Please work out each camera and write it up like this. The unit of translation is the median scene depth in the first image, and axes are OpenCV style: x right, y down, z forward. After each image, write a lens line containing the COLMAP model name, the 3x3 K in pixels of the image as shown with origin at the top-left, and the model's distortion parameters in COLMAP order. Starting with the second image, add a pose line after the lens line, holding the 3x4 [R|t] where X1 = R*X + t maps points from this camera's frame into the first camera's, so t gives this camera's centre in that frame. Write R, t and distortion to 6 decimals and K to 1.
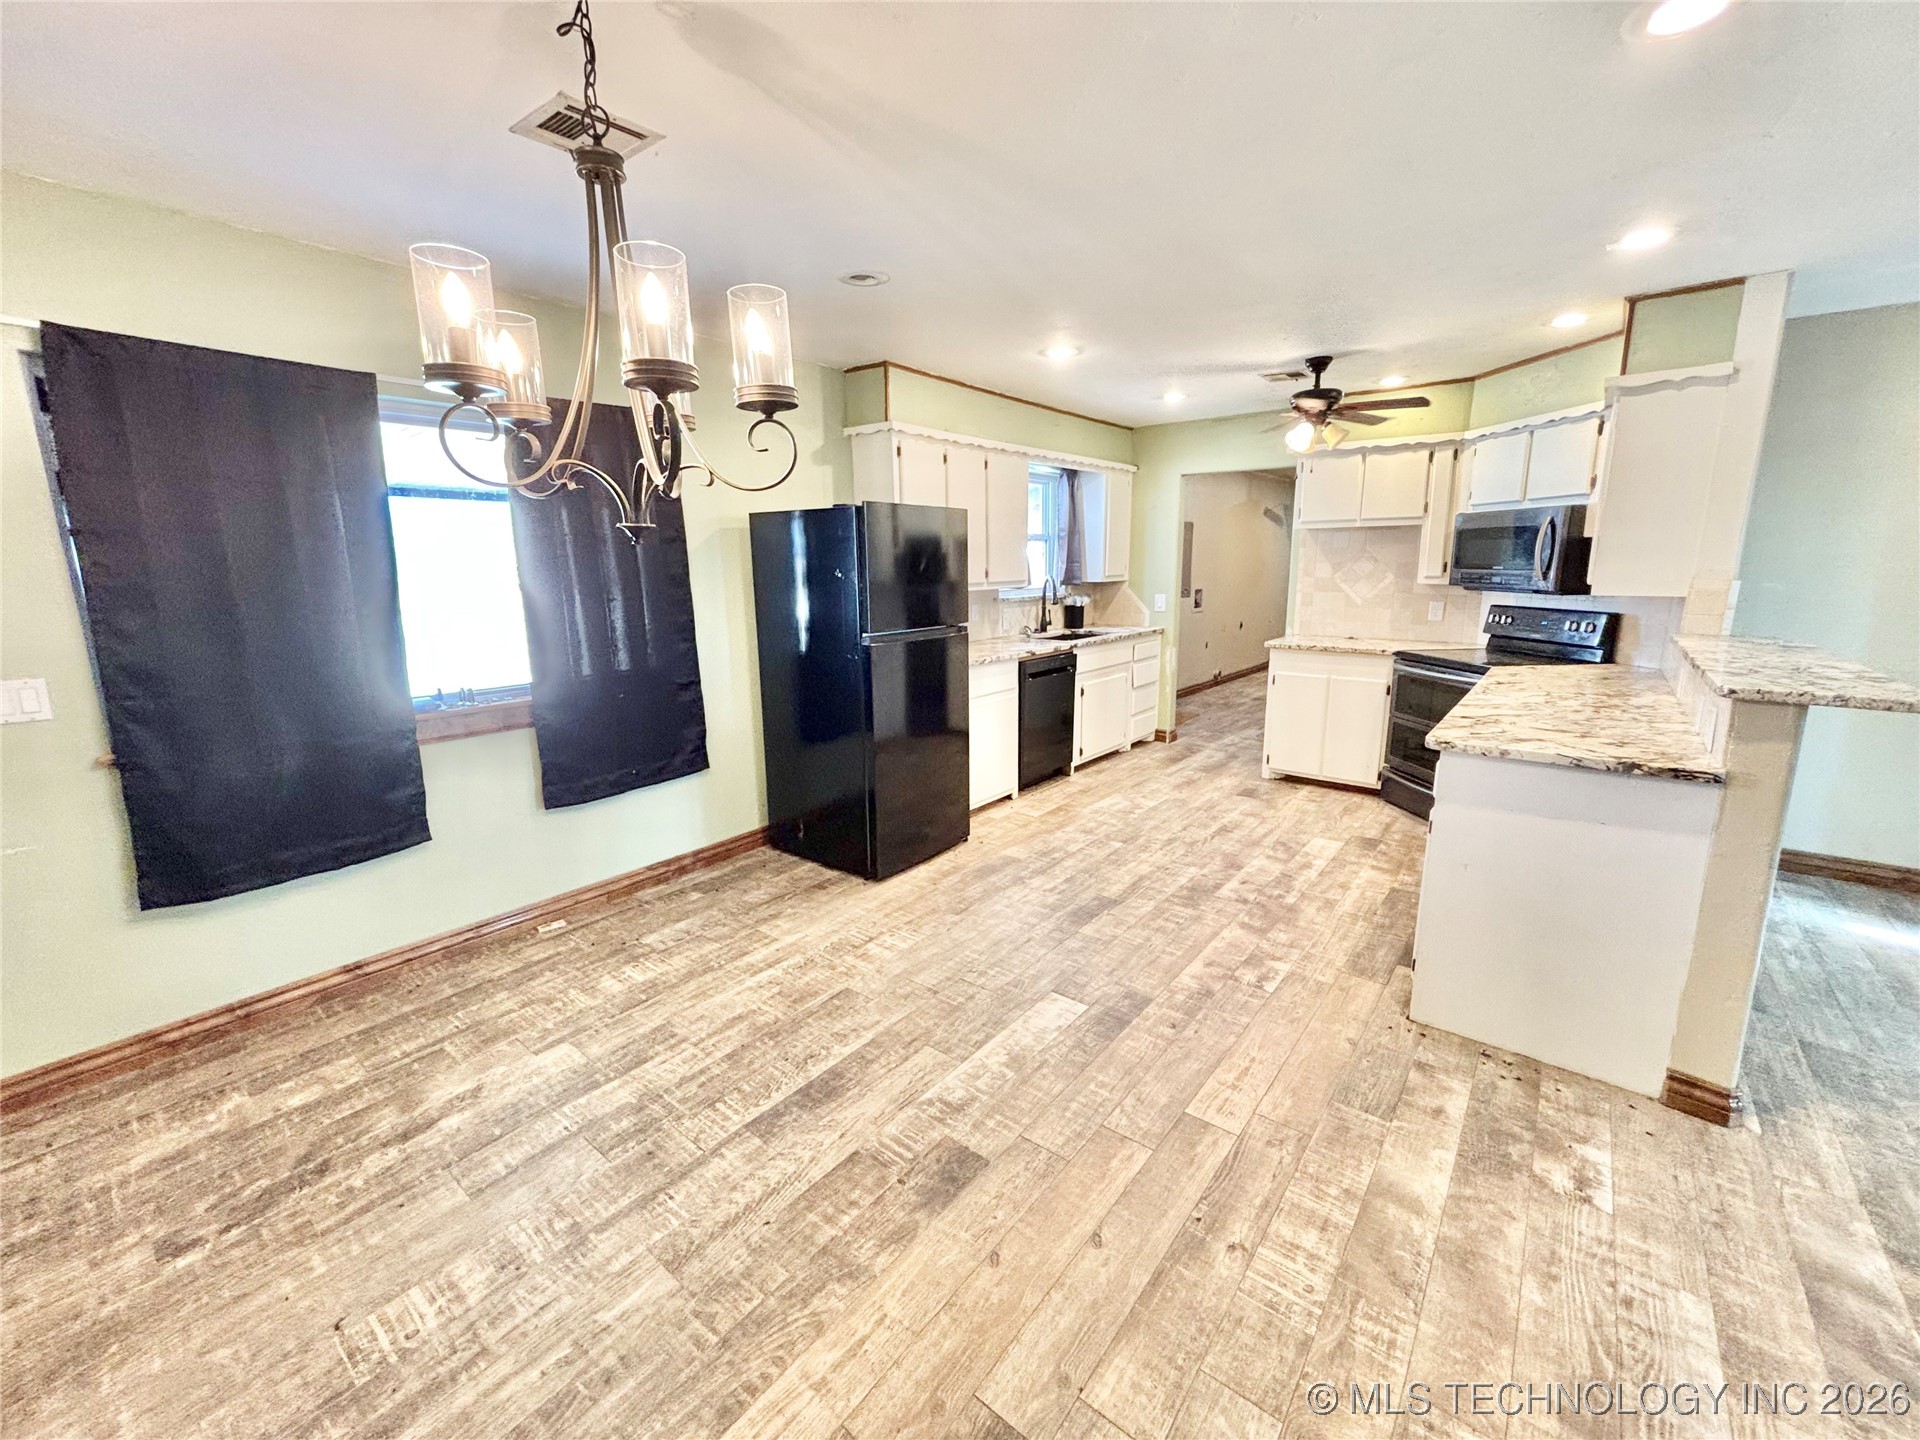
lens RADIAL K [[769.7, 0, 962.9], [0, 769.7, 716.9], [0, 0, 1]] dist [0.003647, -0.000588]
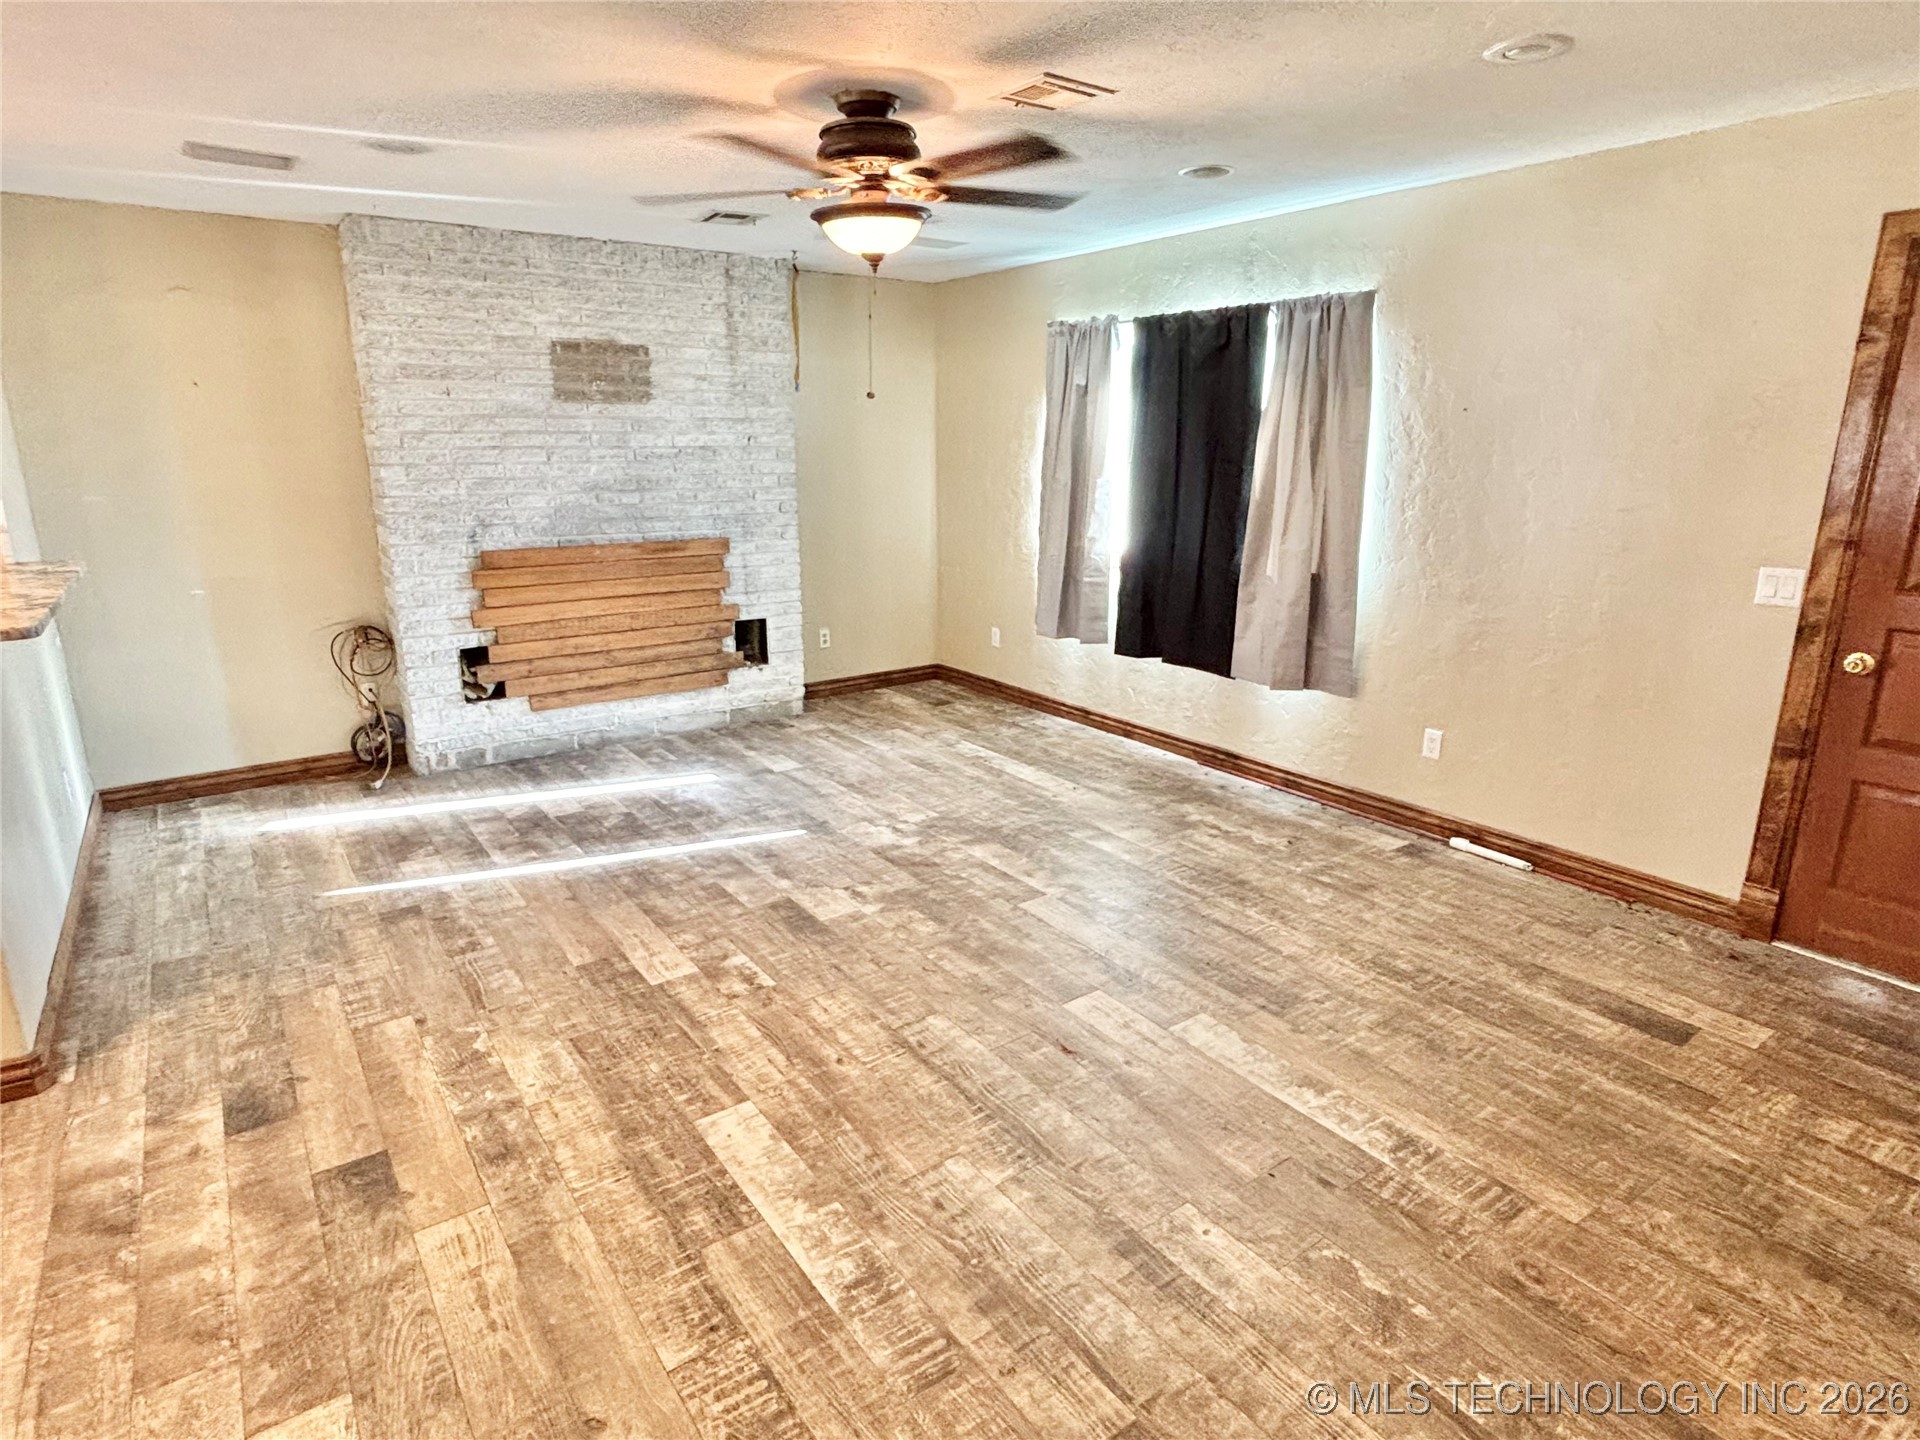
lens RADIAL K [[1052.3, 0, 955.4], [0, 1052.3, 711.6], [0, 0, 1]] dist [0.009898, -0.010180]
pose [[0.271177, -0.238081, 0.932620, 0.129411], [0.193712, 0.962601, 0.189409, 0.034257], [-0.942835, 0.129296, 0.307154, -0.328939]]
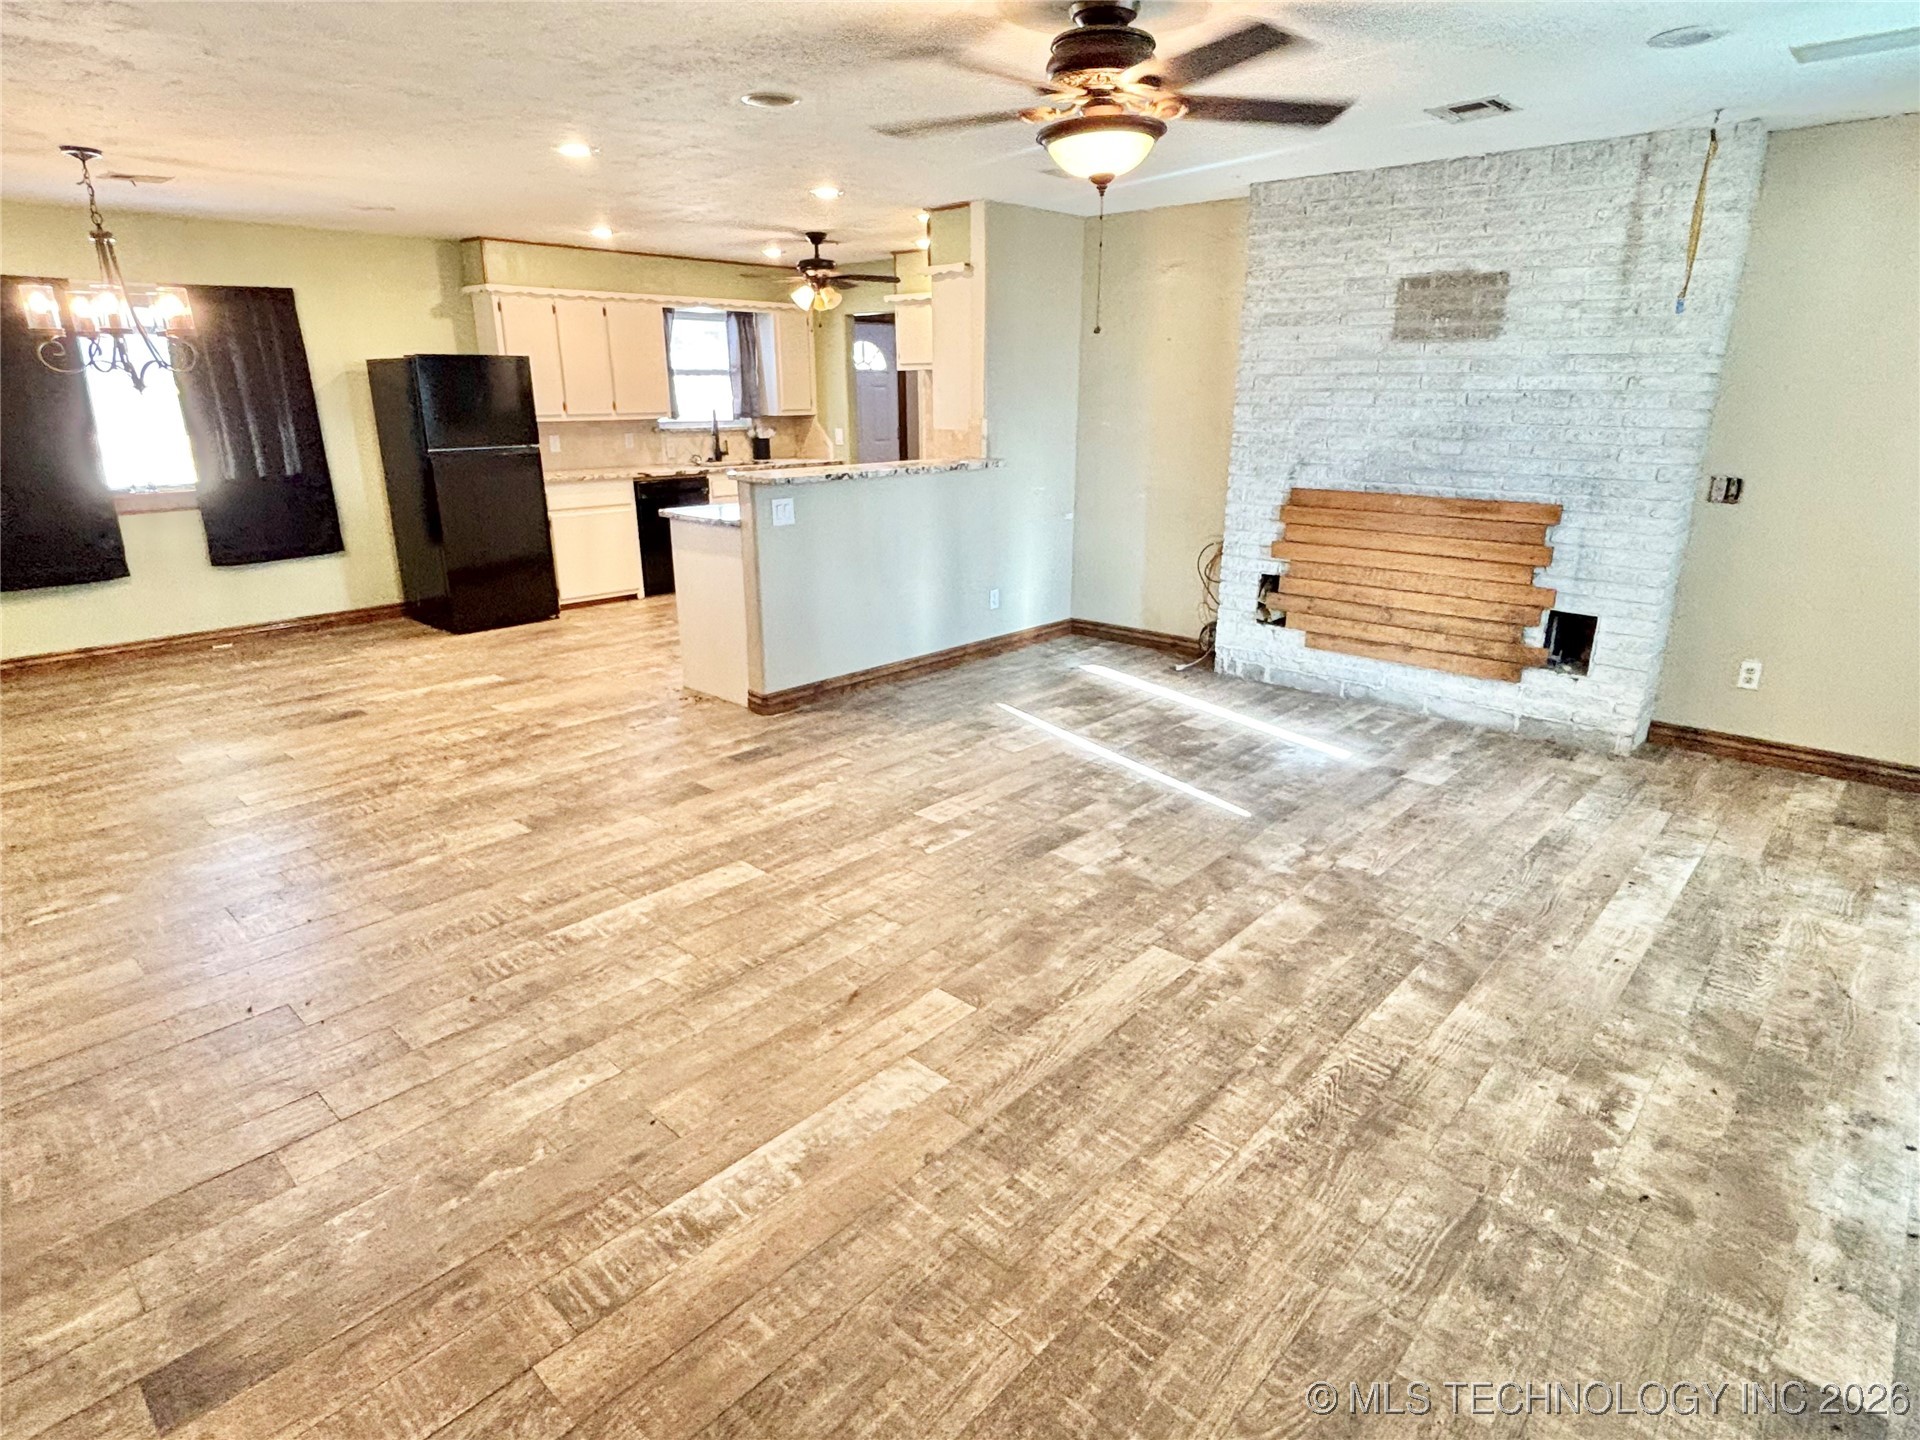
lens RADIAL K [[1052.3, 0, 974.7], [0, 1052.3, 717.5], [0, 0, 1]] dist [0.009898, -0.010180]
pose [[0.997680, 0.027579, -0.062235, 1.064386], [-0.020970, 0.994308, 0.104460, 0.165912], [0.064762, -0.102913, 0.992580, -0.958156]]
